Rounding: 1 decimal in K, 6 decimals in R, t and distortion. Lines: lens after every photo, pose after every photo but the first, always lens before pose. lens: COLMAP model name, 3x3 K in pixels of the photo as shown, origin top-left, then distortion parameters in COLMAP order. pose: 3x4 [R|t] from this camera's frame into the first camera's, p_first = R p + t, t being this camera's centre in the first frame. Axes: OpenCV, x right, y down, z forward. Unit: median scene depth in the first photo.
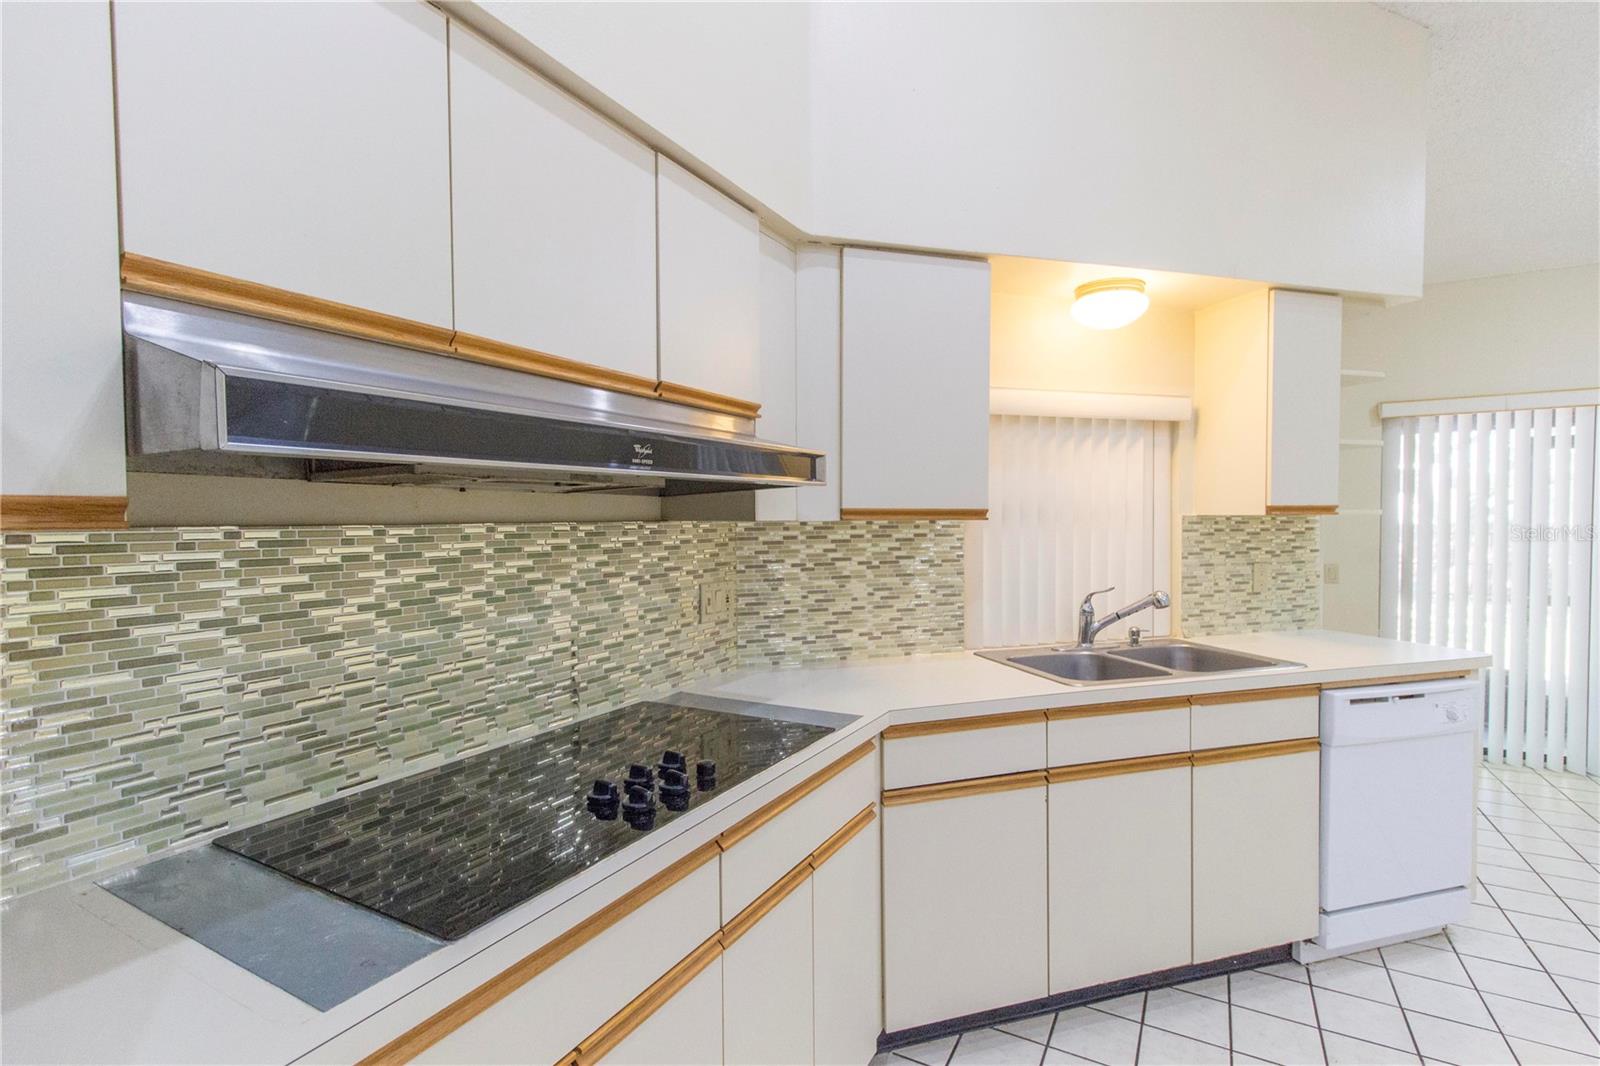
lens RADIAL K [[738.1, 0, 807.9], [0, 738.1, 540.5], [0, 0, 1]] dist [0.005553, -0.000395]
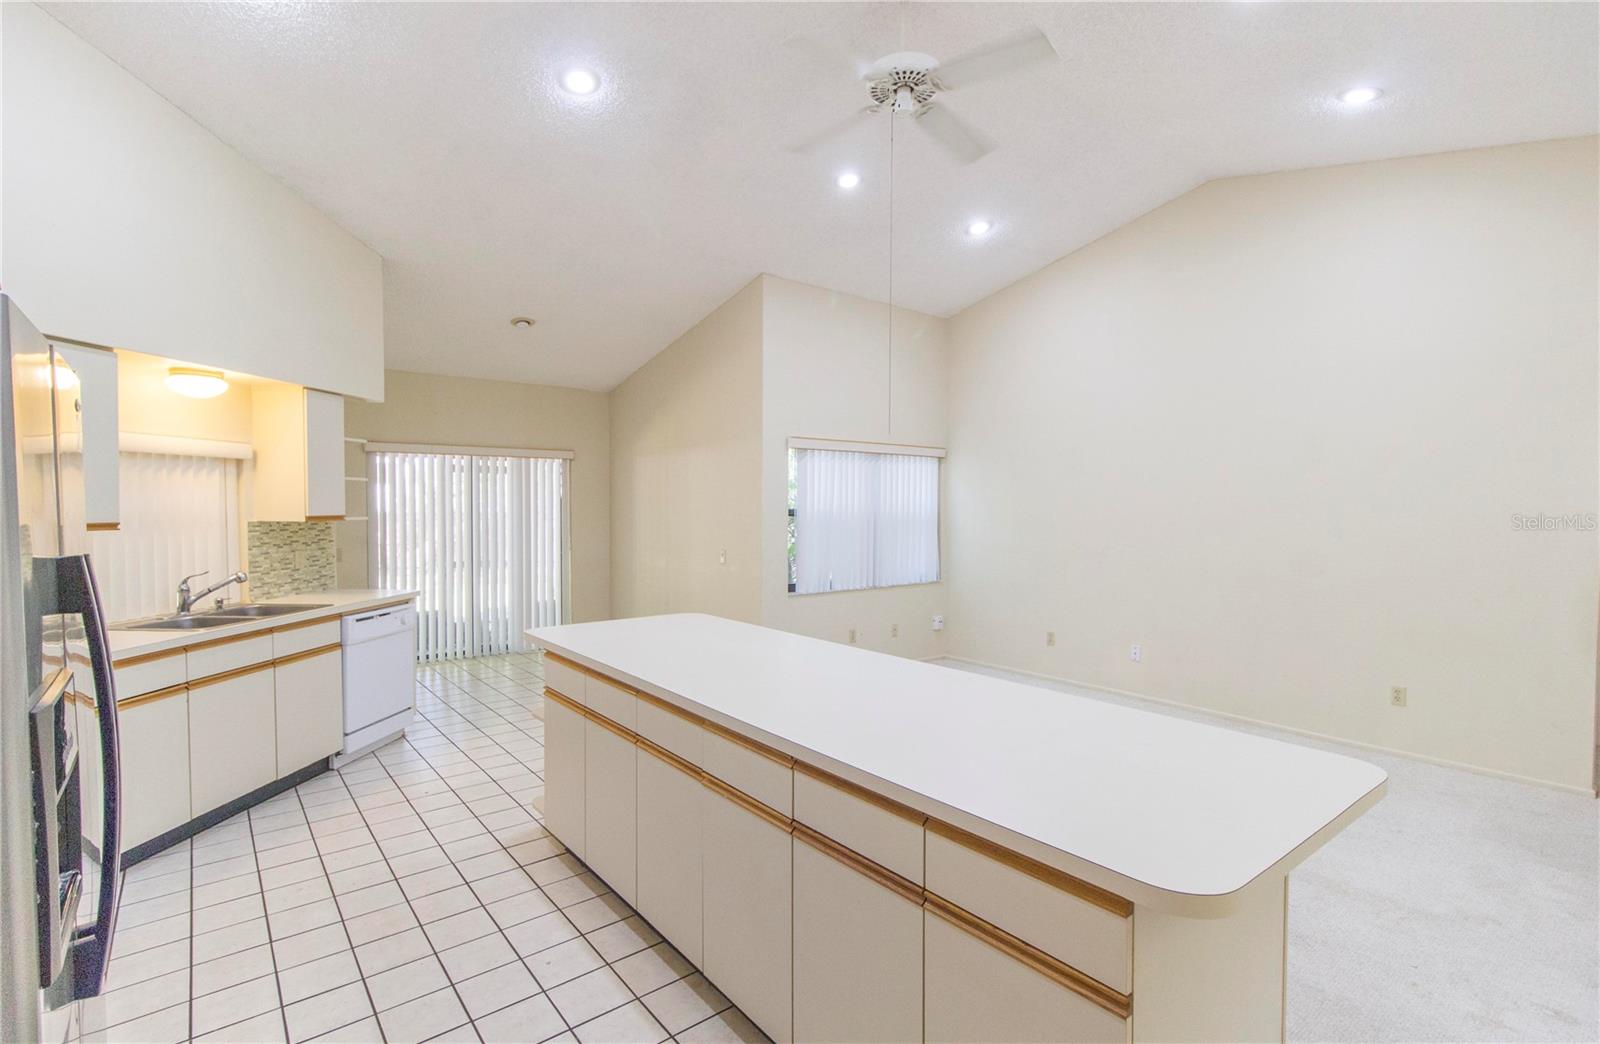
lens RADIAL K [[751.8, 0, 798.4], [0, 751.8, 528.2], [0, 0, 1]] dist [0.007252, -0.001280]
pose [[0.381781, -0.022721, 0.923974, -0.609984], [0.019775, 0.999670, 0.016411, -0.029240], [-0.924041, 0.012006, 0.382104, -0.783948]]
